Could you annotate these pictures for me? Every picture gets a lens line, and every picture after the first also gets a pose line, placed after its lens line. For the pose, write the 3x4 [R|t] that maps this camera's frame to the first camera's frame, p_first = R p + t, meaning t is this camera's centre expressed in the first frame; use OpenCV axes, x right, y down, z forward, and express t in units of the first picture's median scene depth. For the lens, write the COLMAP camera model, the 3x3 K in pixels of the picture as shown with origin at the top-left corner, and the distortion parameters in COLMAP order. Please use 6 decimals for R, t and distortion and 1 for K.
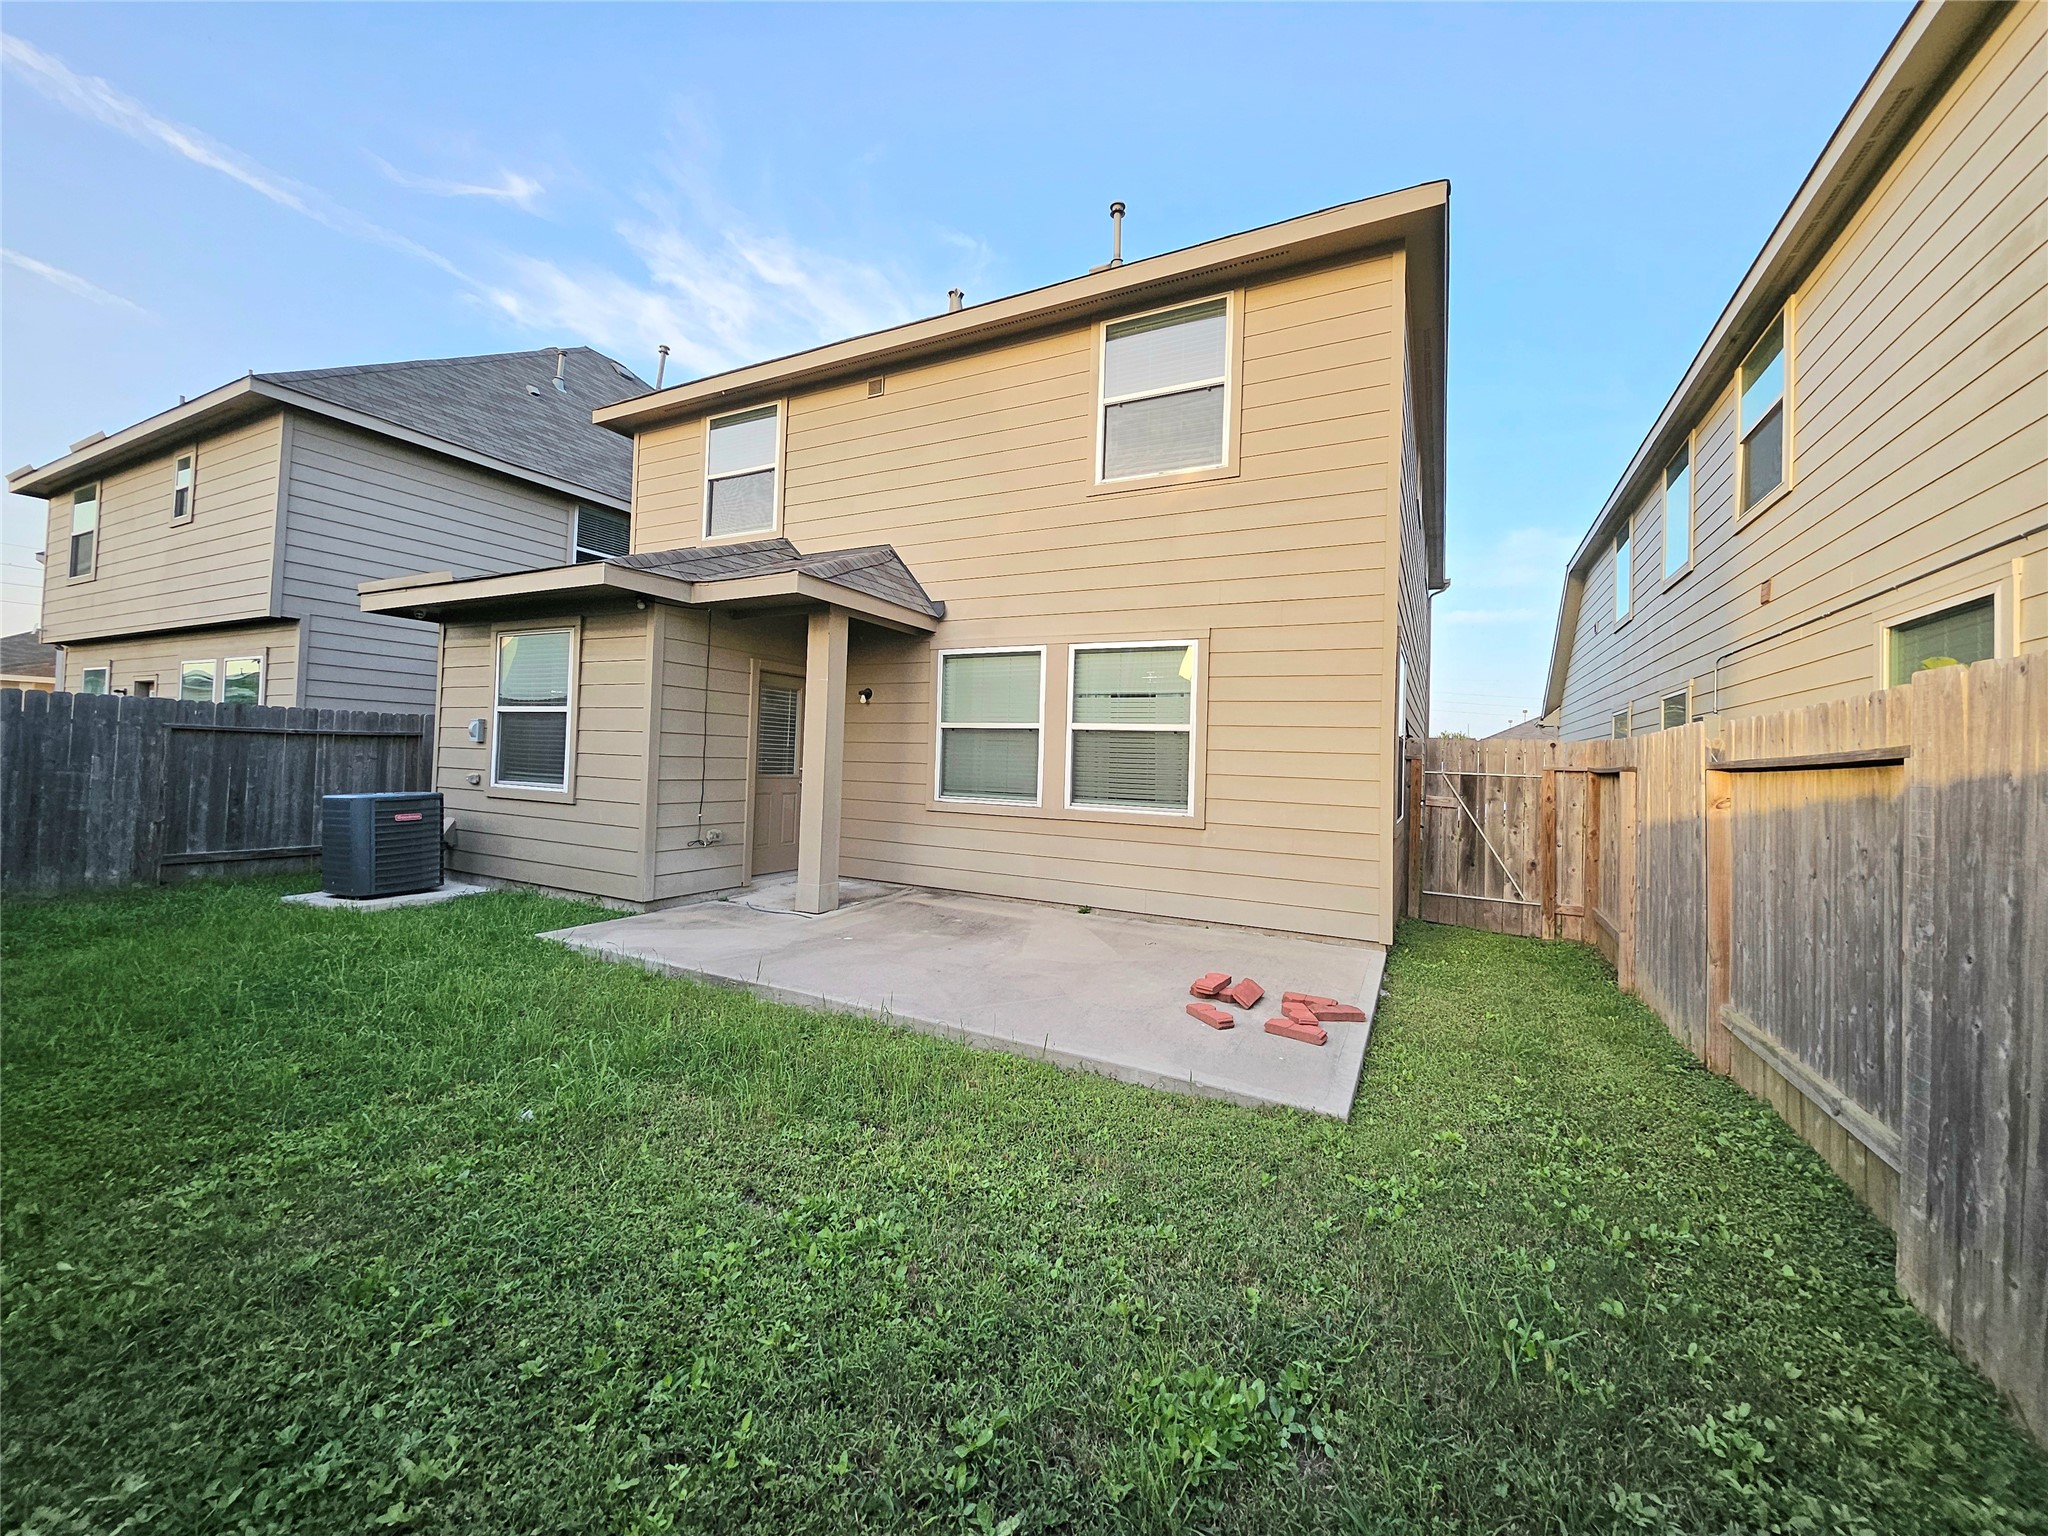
lens RADIAL K [[801.2, 0, 1020.9], [0, 801.2, 742.3], [0, 0, 1]] dist [0.000097, -0.000564]
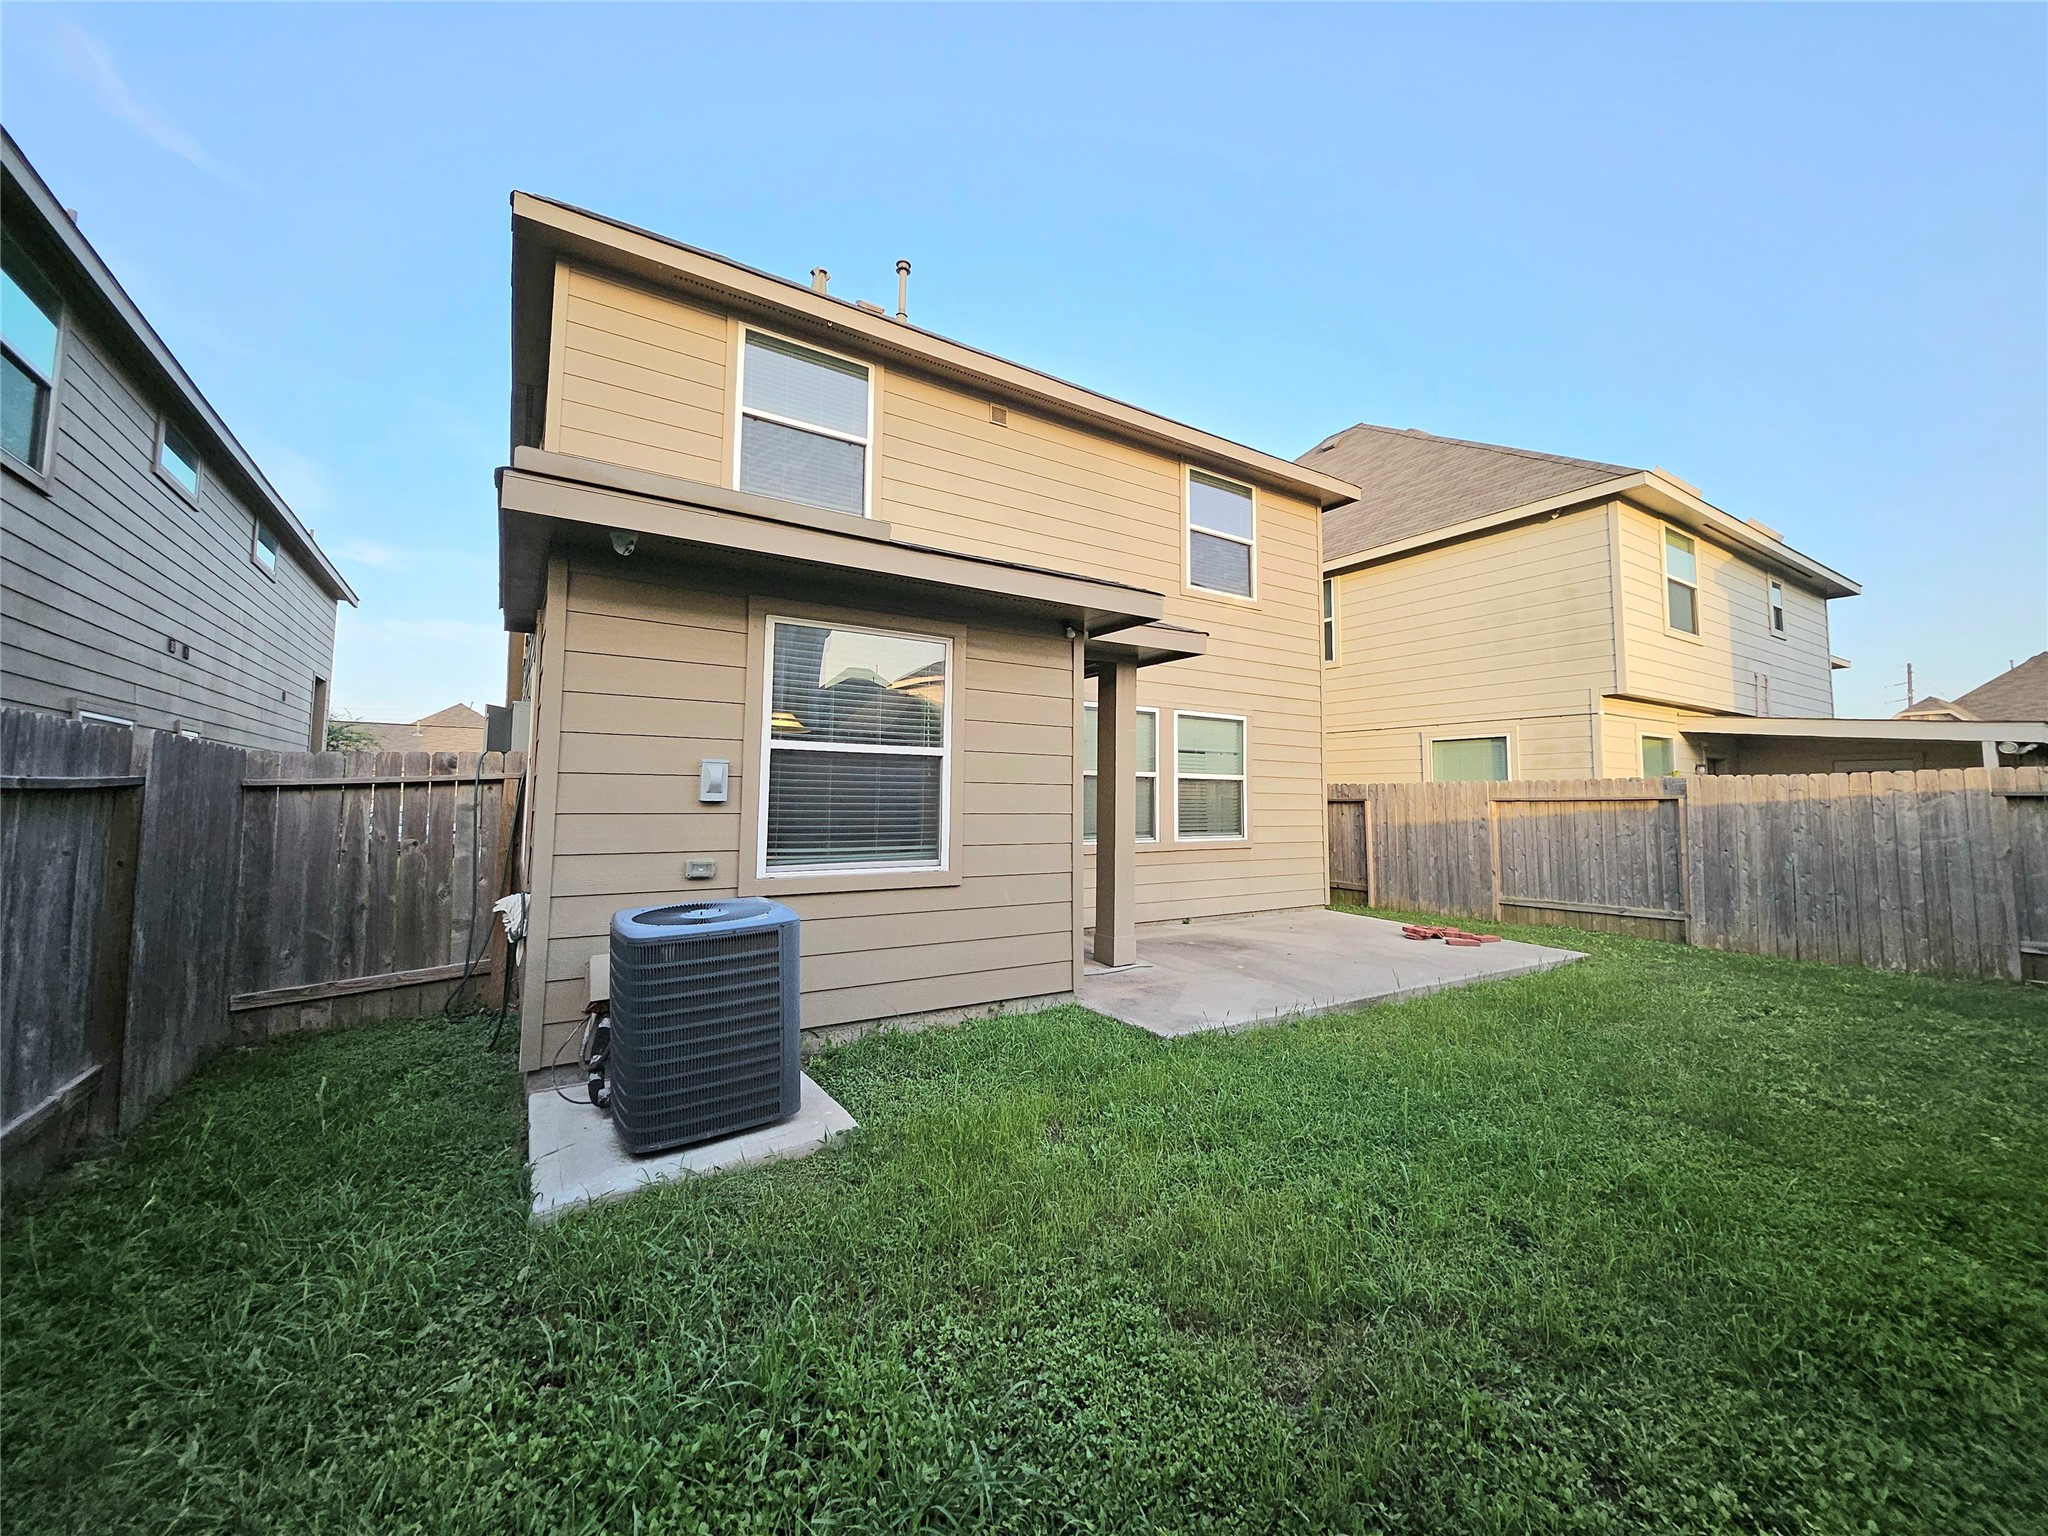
lens RADIAL K [[801.2, 0, 1020.9], [0, 801.2, 742.3], [0, 0, 1]] dist [0.000097, -0.000564]
pose [[0.494420, 0.036454, 0.868458, -1.146270], [-0.009023, 0.999282, -0.036808, -0.023201], [-0.869176, 0.010363, 0.494394, 0.596015]]
